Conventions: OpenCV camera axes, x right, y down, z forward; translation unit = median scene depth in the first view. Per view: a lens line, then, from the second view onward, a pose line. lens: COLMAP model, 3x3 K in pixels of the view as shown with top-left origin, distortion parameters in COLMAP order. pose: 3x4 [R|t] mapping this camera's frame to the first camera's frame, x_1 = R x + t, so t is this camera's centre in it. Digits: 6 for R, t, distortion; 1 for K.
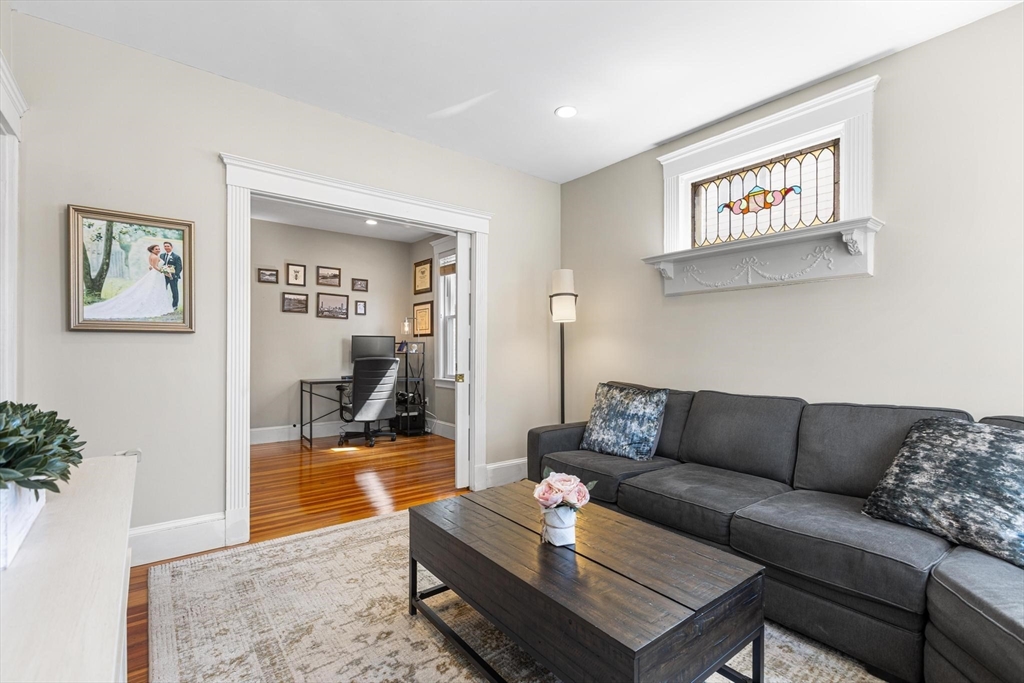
lens RADIAL K [[458.3, 0, 517.5], [0, 458.3, 346.9], [0, 0, 1]] dist [-0.000782, -0.000340]
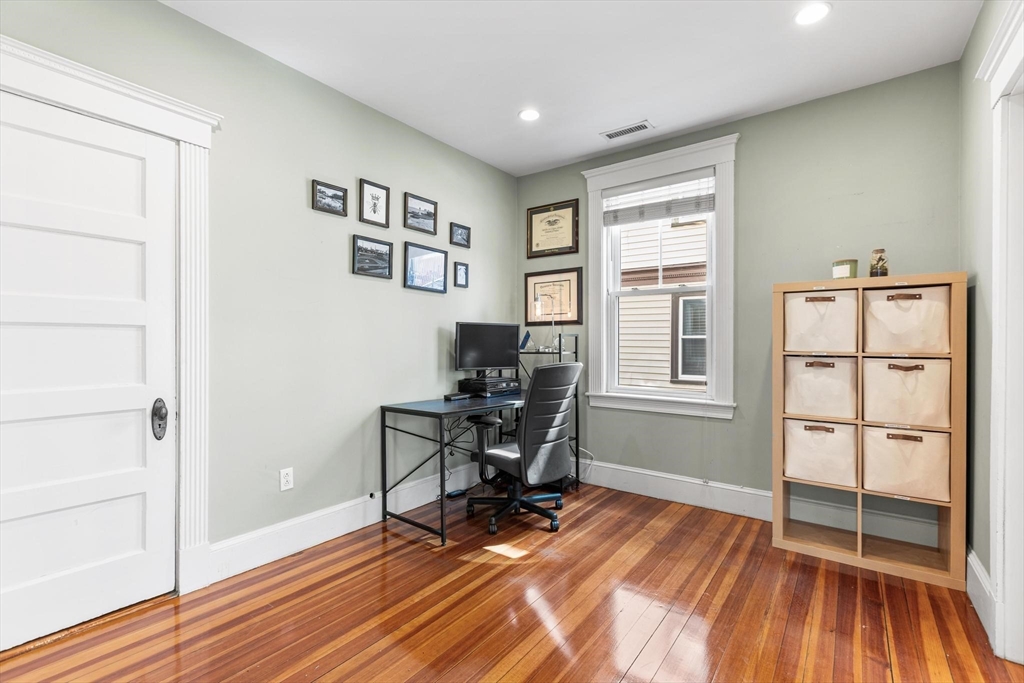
lens RADIAL K [[458.3, 0, 515.2], [0, 458.3, 340.2], [0, 0, 1]] dist [-0.000782, -0.000340]
pose [[0.963872, -0.001939, 0.266359, -0.453058], [0.001662, 0.999998, 0.001267, -0.003295], [-0.266361, -0.000778, 0.963873, 0.444326]]
